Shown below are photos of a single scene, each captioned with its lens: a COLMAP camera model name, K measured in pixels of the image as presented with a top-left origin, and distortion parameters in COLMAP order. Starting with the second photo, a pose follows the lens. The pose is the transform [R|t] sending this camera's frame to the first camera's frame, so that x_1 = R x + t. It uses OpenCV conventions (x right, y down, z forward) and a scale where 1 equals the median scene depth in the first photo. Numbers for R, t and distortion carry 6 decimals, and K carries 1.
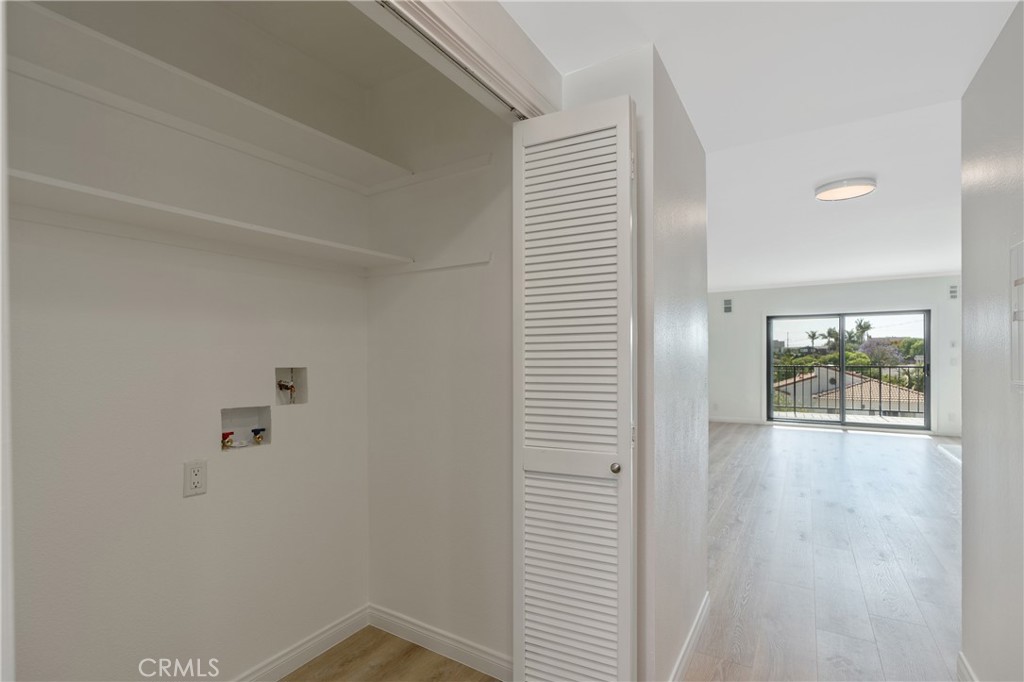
lens RADIAL K [[476.6, 0, 514.3], [0, 476.6, 348.3], [0, 0, 1]] dist [-0.010356, 0.000302]
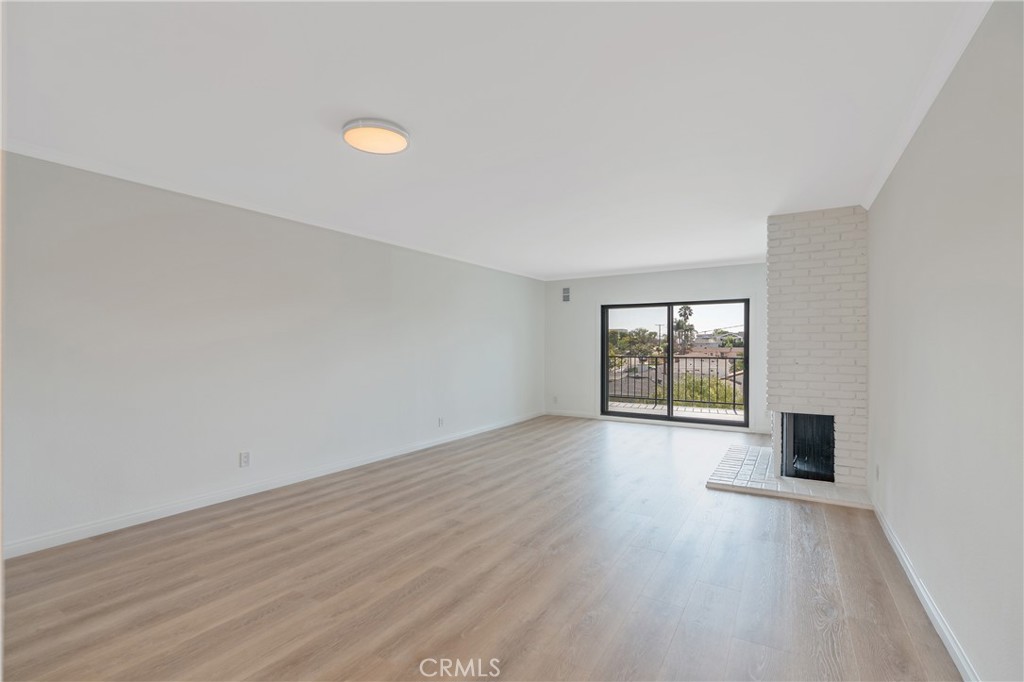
lens RADIAL K [[452.0, 0, 514.3], [0, 452.0, 344.0], [0, 0, 1]] dist [-0.002205, -0.000207]
pose [[0.999979, 0.005971, 0.002428, 0.096114], [-0.006003, 0.999894, 0.013258, -0.000155], [-0.002348, -0.013272, 0.999909, 0.023669]]
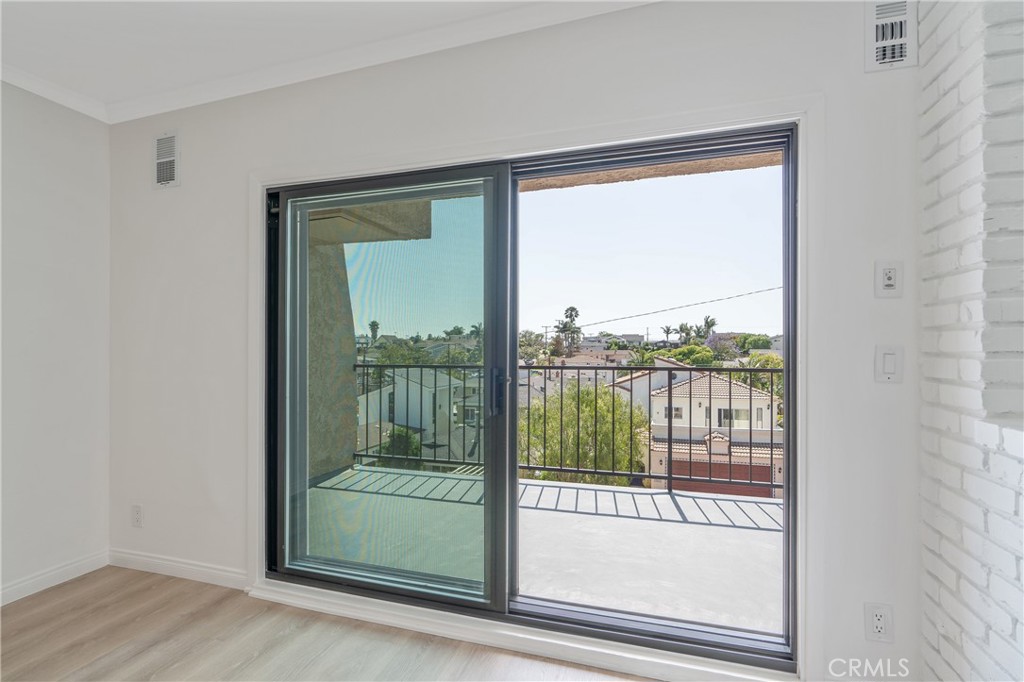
lens RADIAL K [[476.6, 0, 514.3], [0, 476.6, 348.3], [0, 0, 1]] dist [-0.010356, 0.000302]
pose [[0.970513, 0.003037, 0.241028, 0.163434], [-0.006523, 0.999885, 0.013663, 0.004885], [-0.240959, -0.014832, 0.970422, 0.190456]]
